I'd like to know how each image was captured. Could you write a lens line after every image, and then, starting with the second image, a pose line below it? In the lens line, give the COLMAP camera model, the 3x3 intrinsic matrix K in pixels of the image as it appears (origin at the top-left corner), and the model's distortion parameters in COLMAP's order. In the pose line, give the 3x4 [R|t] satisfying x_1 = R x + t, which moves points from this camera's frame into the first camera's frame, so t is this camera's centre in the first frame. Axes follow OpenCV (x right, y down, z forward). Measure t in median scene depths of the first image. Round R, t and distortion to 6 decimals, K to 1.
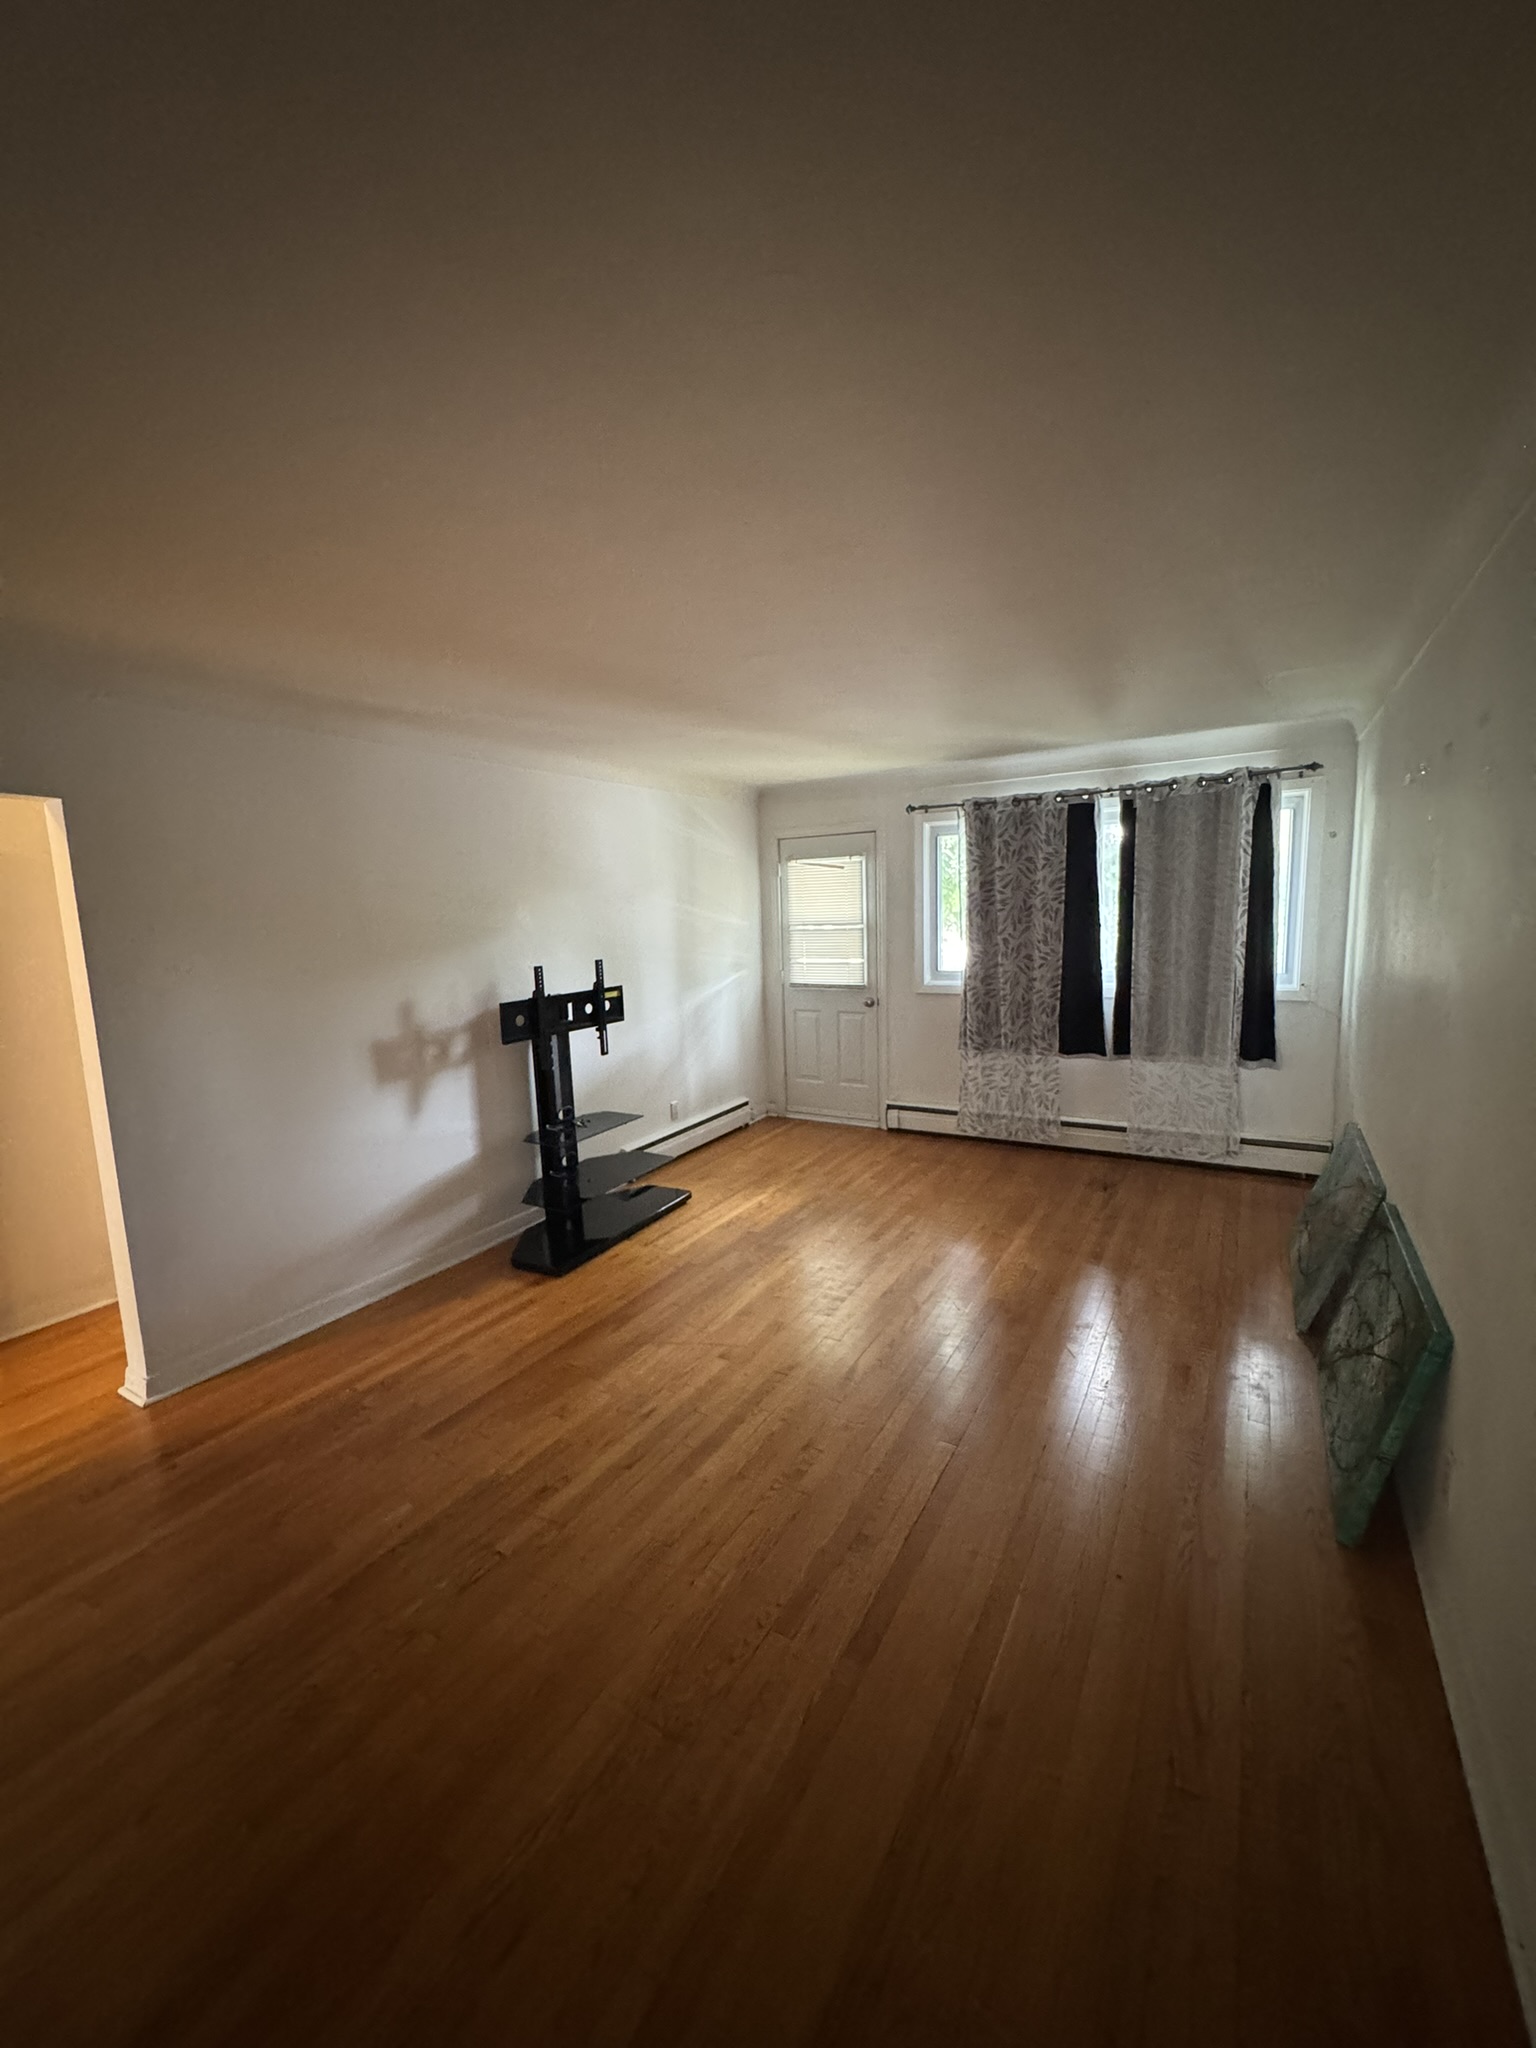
lens RADIAL K [[818.6, 0, 771.3], [0, 818.6, 1022.9], [0, 0, 1]] dist [0.000533, -0.000166]
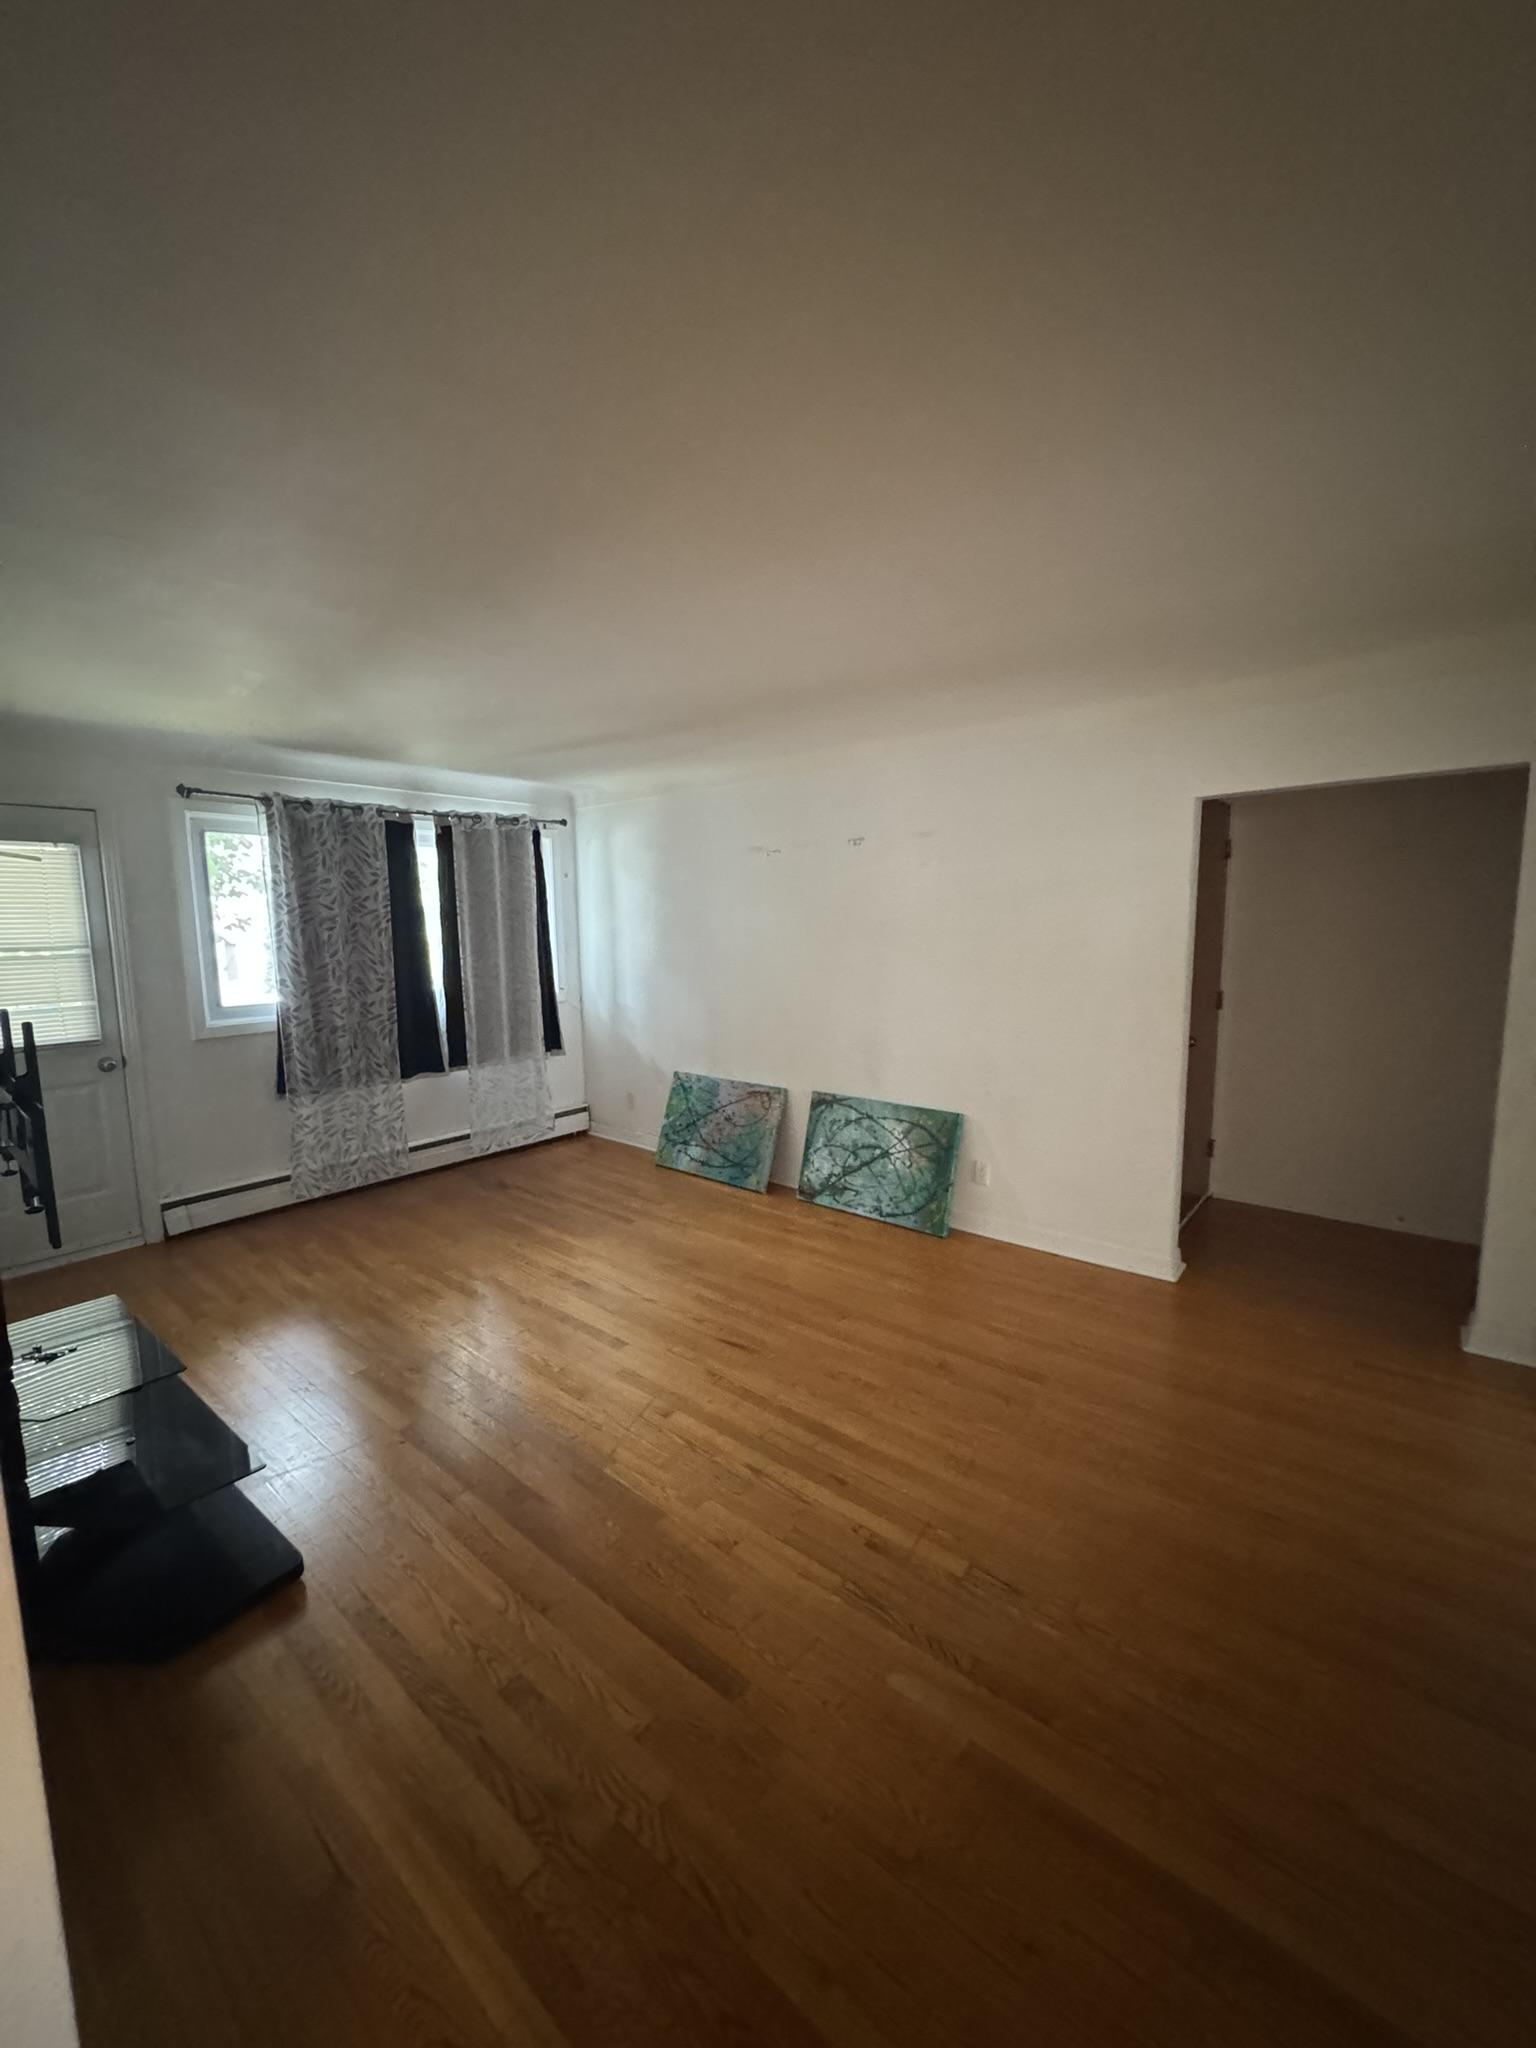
lens RADIAL K [[818.6, 0, 771.3], [0, 818.6, 1022.9], [0, 0, 1]] dist [0.000533, -0.000166]
pose [[0.169510, -0.096654, 0.980777, -0.520005], [0.141595, 0.987243, 0.072819, -0.035989], [-0.975304, 0.126530, 0.181033, 0.403478]]
